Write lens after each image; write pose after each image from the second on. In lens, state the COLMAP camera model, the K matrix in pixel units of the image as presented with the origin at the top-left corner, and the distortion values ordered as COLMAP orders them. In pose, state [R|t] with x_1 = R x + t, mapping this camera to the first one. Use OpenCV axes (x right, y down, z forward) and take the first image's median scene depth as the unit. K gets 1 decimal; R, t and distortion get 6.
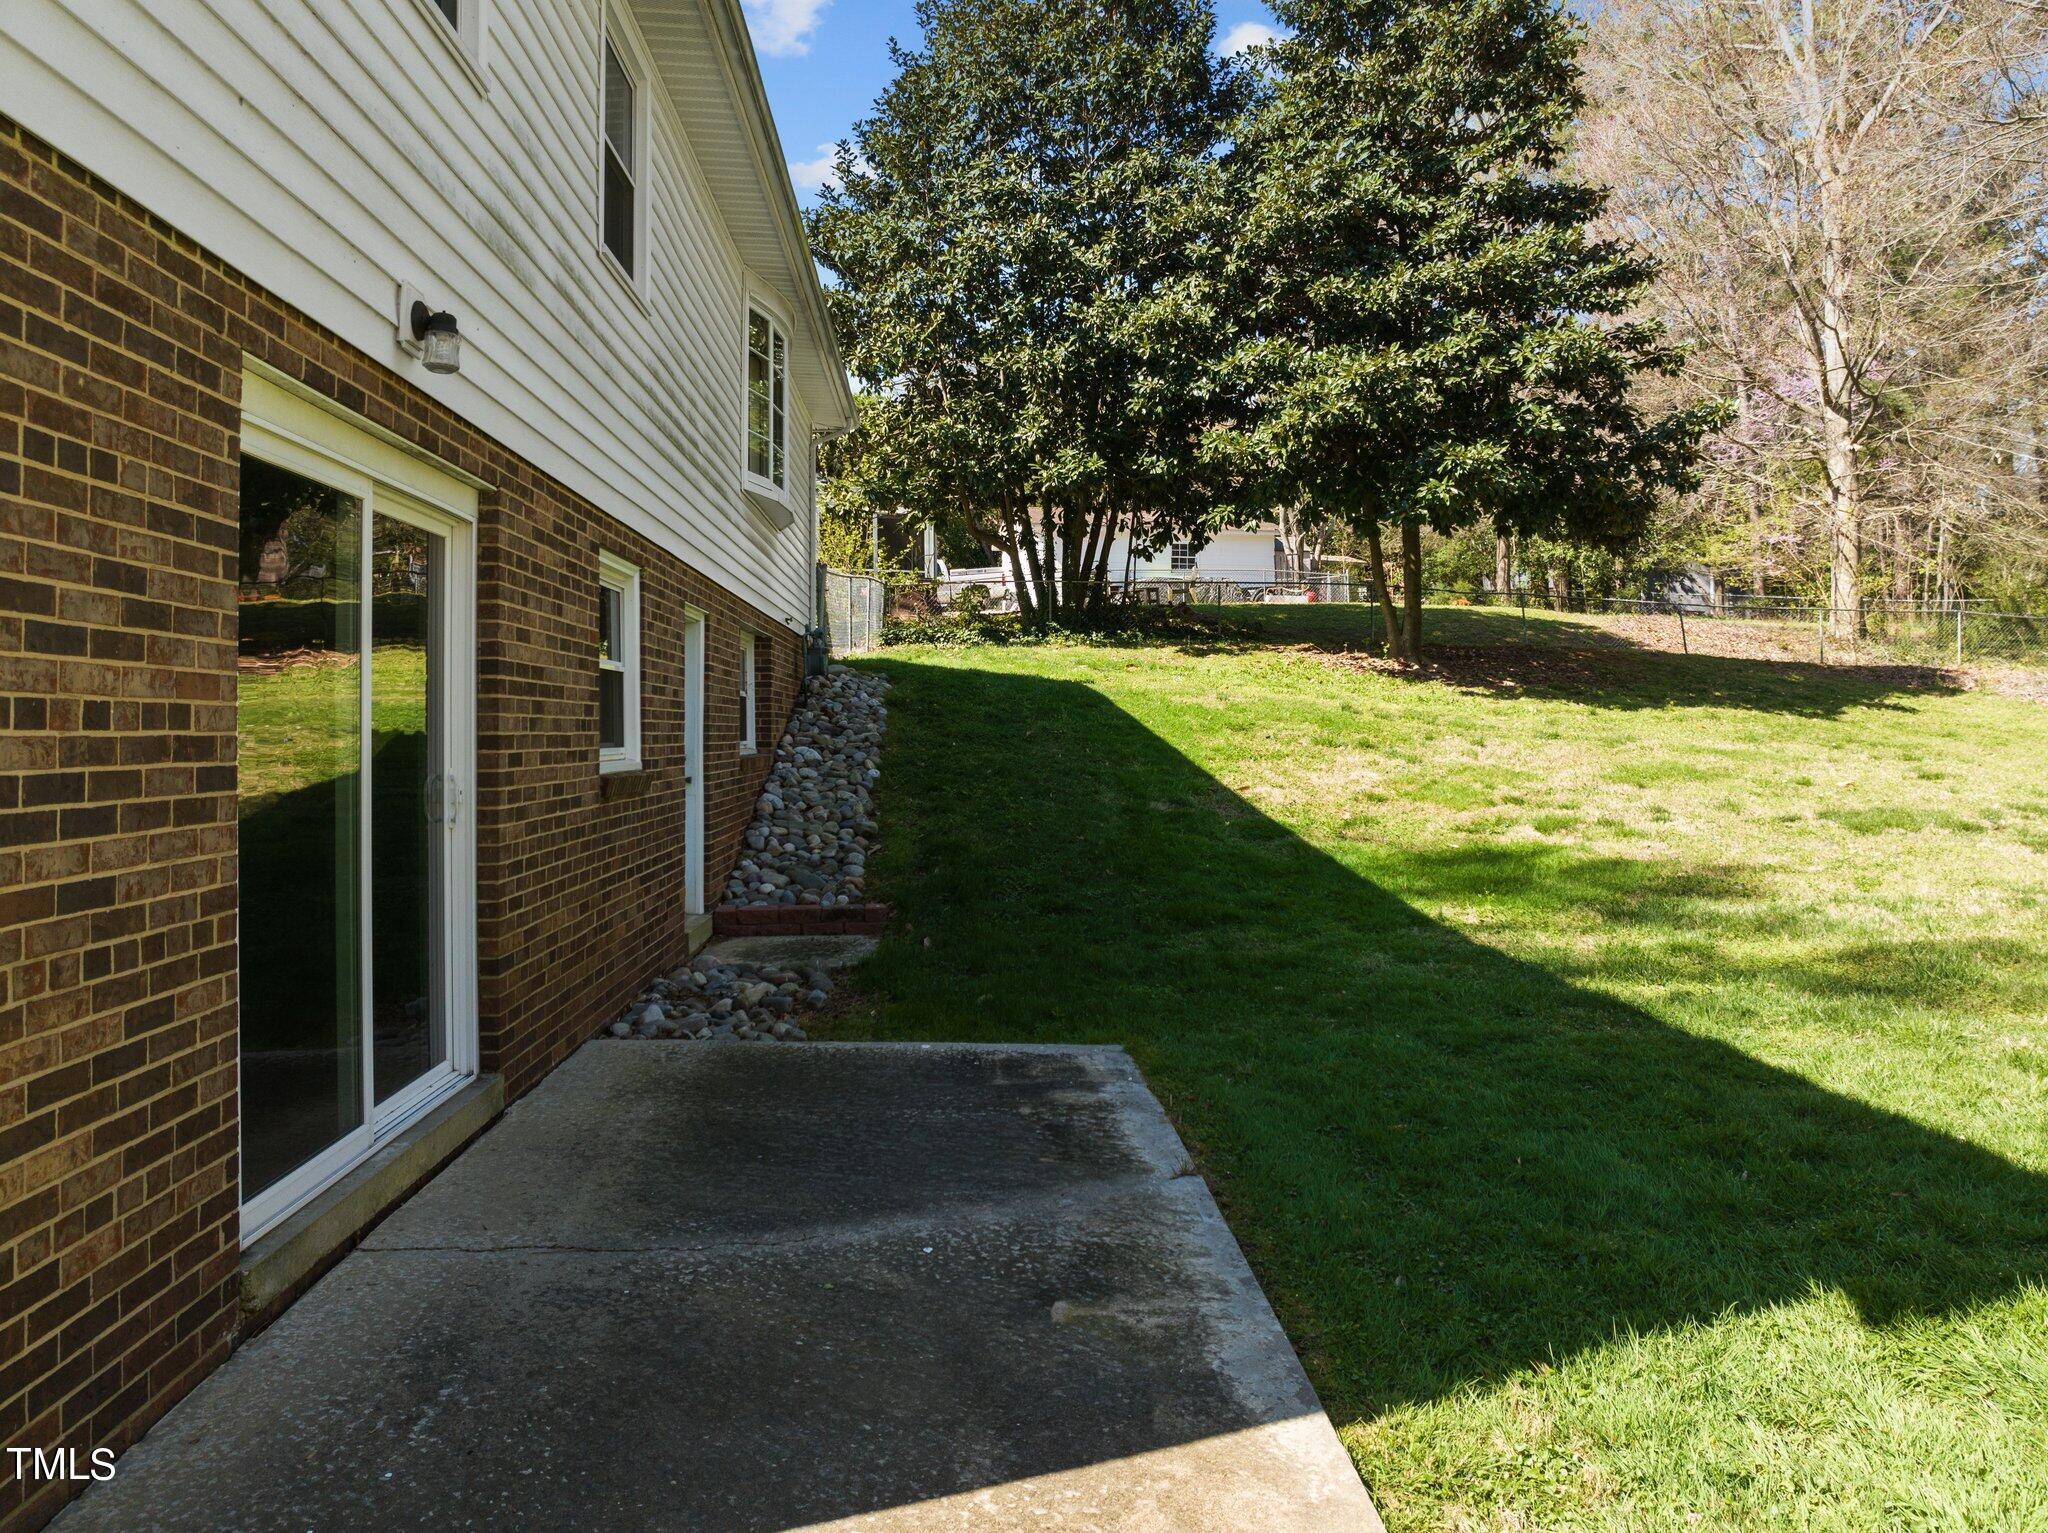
lens RADIAL K [[1456.8, 0, 1005.3], [0, 1456.8, 744.5], [0, 0, 1]] dist [-0.039472, -0.001085]
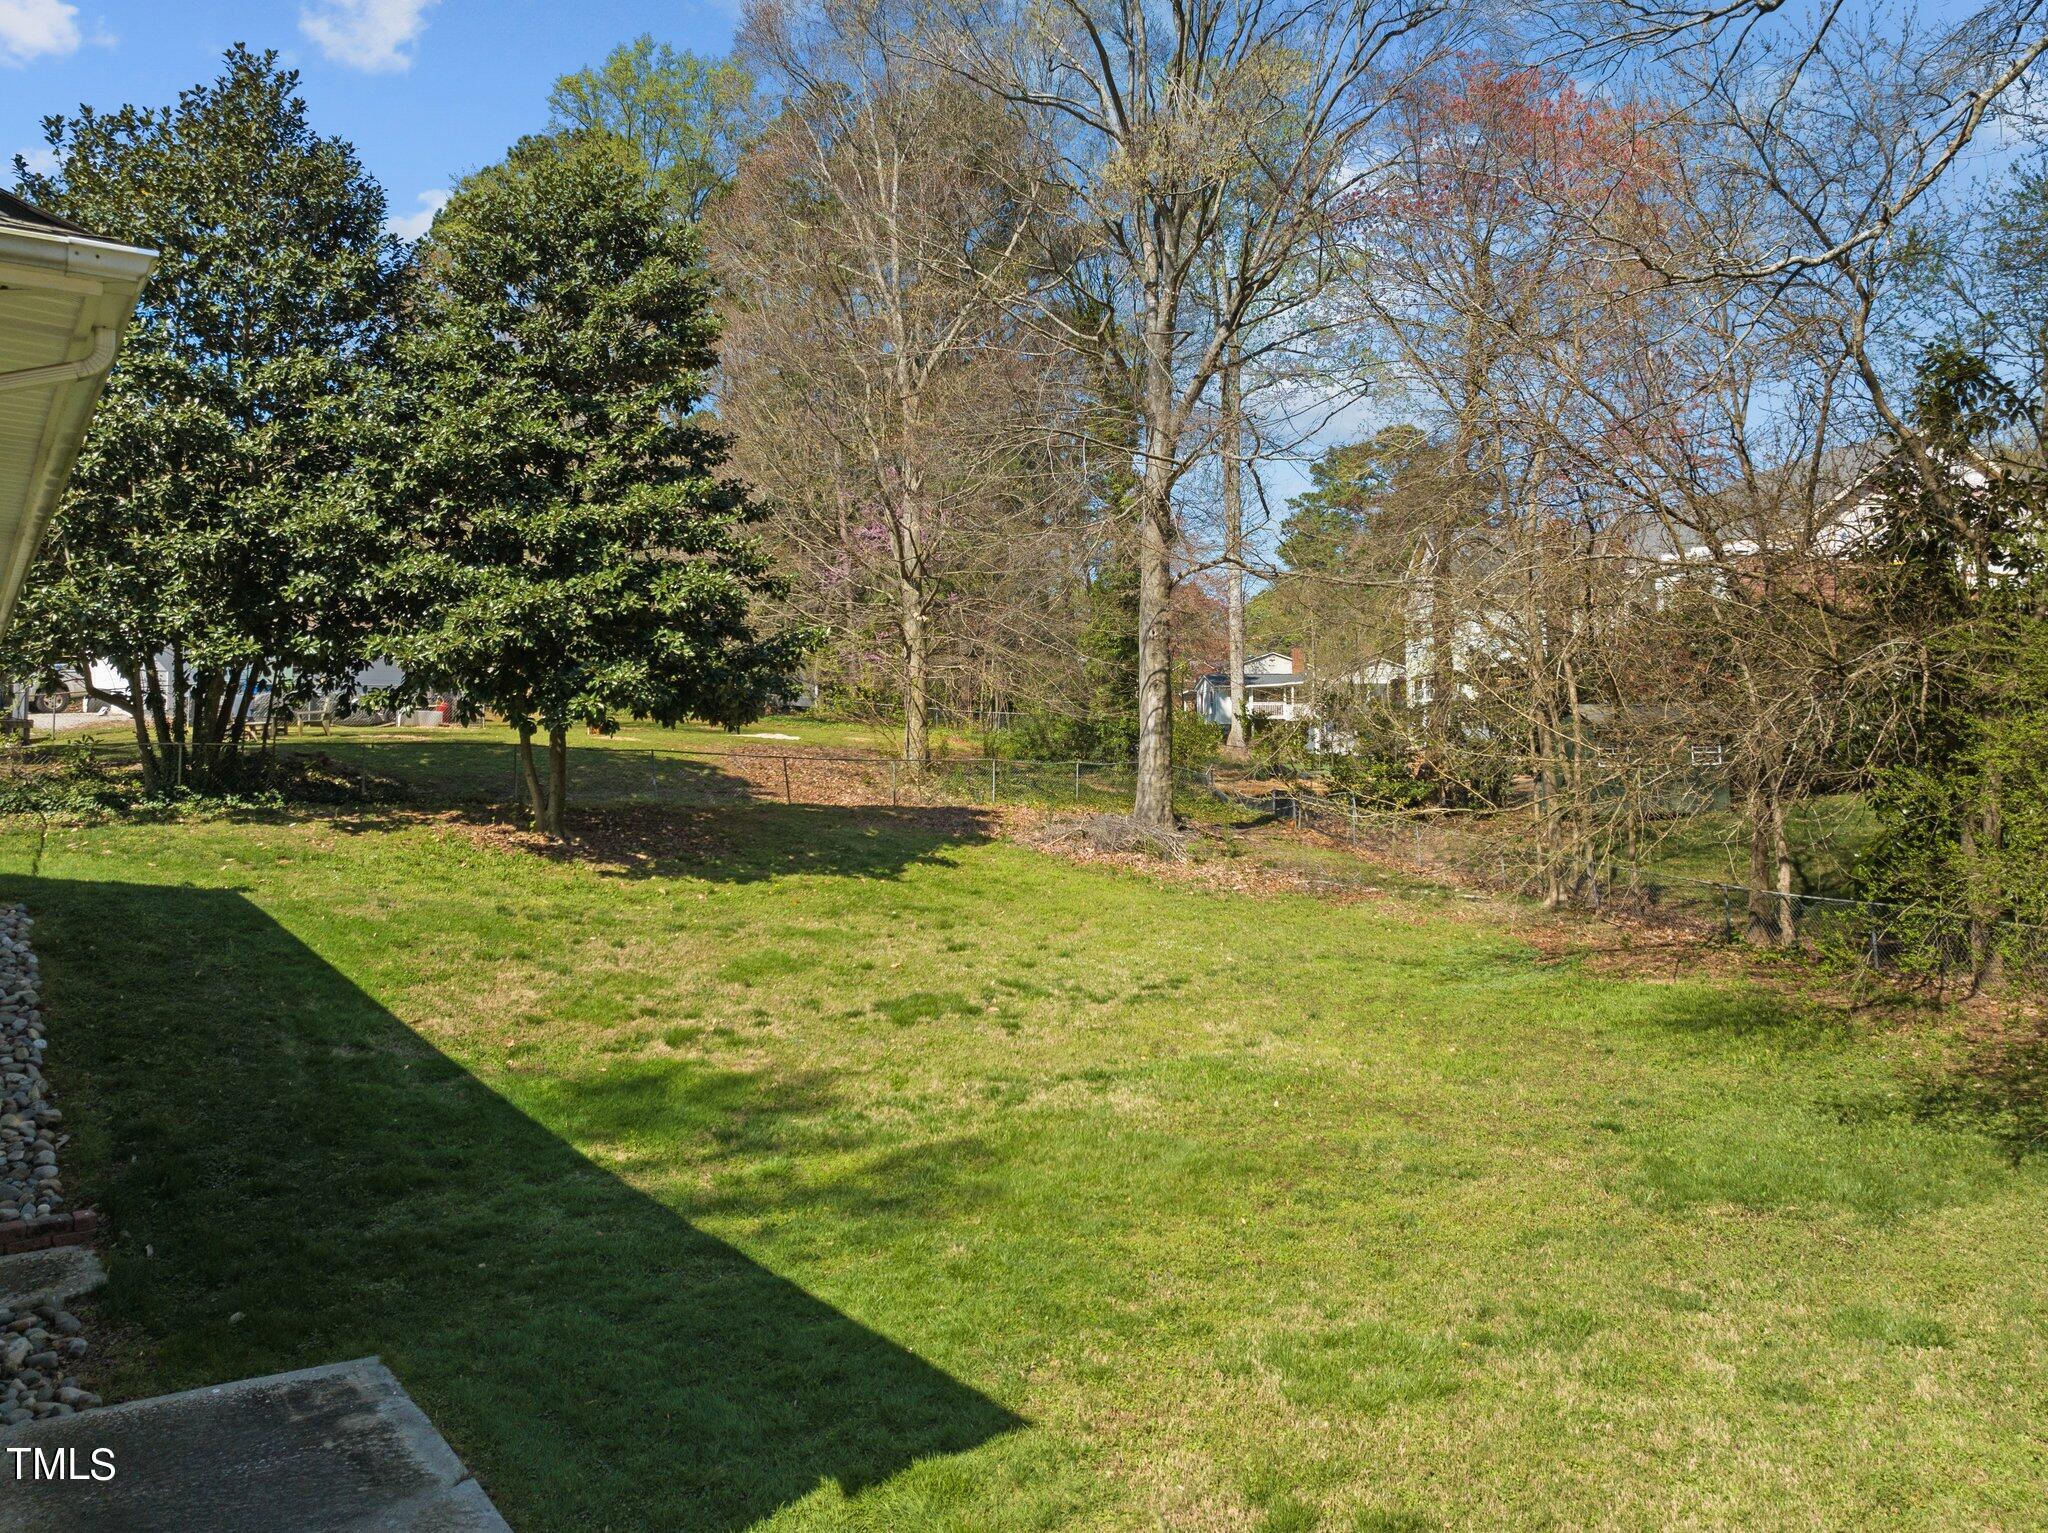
lens RADIAL K [[1400.0, 0, 1025.1], [0, 1400.0, 760.2], [0, 0, 1]] dist [-0.044896, 0.012802]
pose [[0.821743, 0.036788, 0.568669, -0.061897], [-0.000647, 0.997974, -0.063624, -0.094892], [-0.569858, 0.051915, 0.820102, -0.148527]]
